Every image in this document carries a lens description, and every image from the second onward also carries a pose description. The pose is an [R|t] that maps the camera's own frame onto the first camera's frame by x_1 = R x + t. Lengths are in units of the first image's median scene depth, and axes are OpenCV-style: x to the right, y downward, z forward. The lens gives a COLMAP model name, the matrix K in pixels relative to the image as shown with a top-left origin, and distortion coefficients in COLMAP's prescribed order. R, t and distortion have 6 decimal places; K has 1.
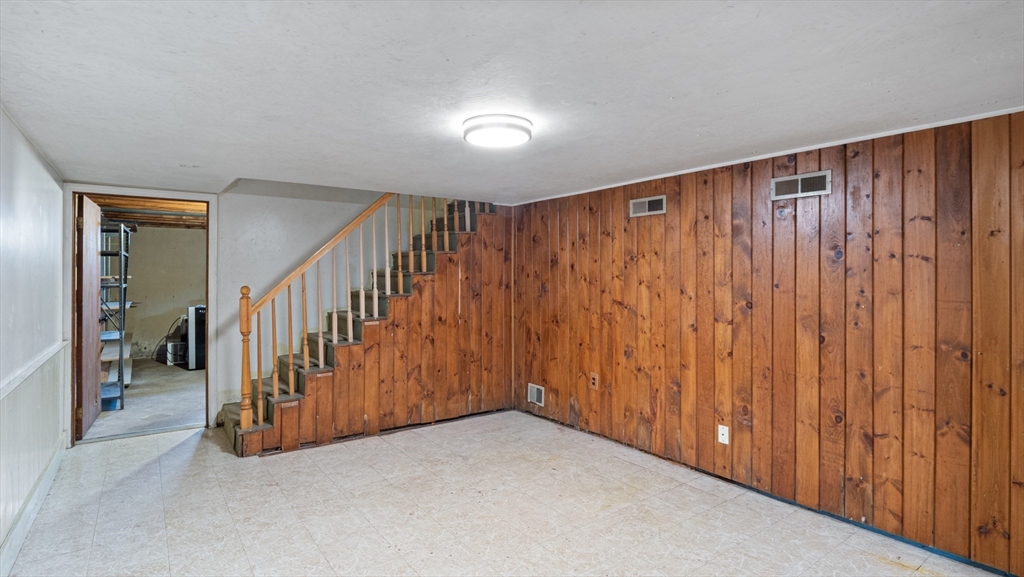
lens RADIAL K [[512.4, 0, 512.3], [0, 512.4, 268.5], [0, 0, 1]] dist [-0.006245, -0.001527]
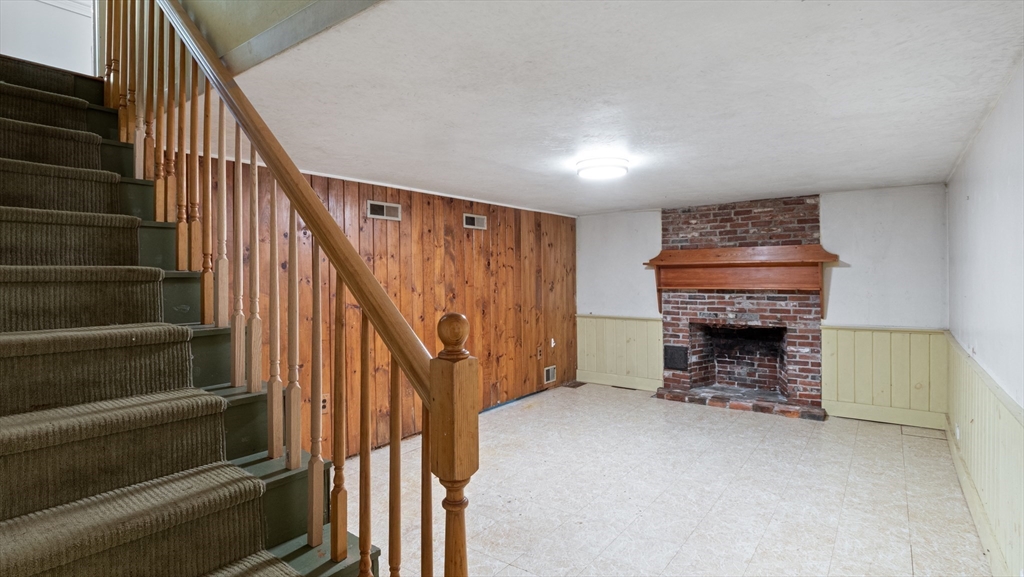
lens RADIAL K [[512.4, 0, 512.3], [0, 512.4, 268.5], [0, 0, 1]] dist [-0.006245, -0.001527]
pose [[-0.306796, 0.018122, 0.951603, -0.925667], [-0.000453, 0.999816, -0.019186, 0.019661], [-0.951775, -0.006317, -0.306731, 1.218282]]
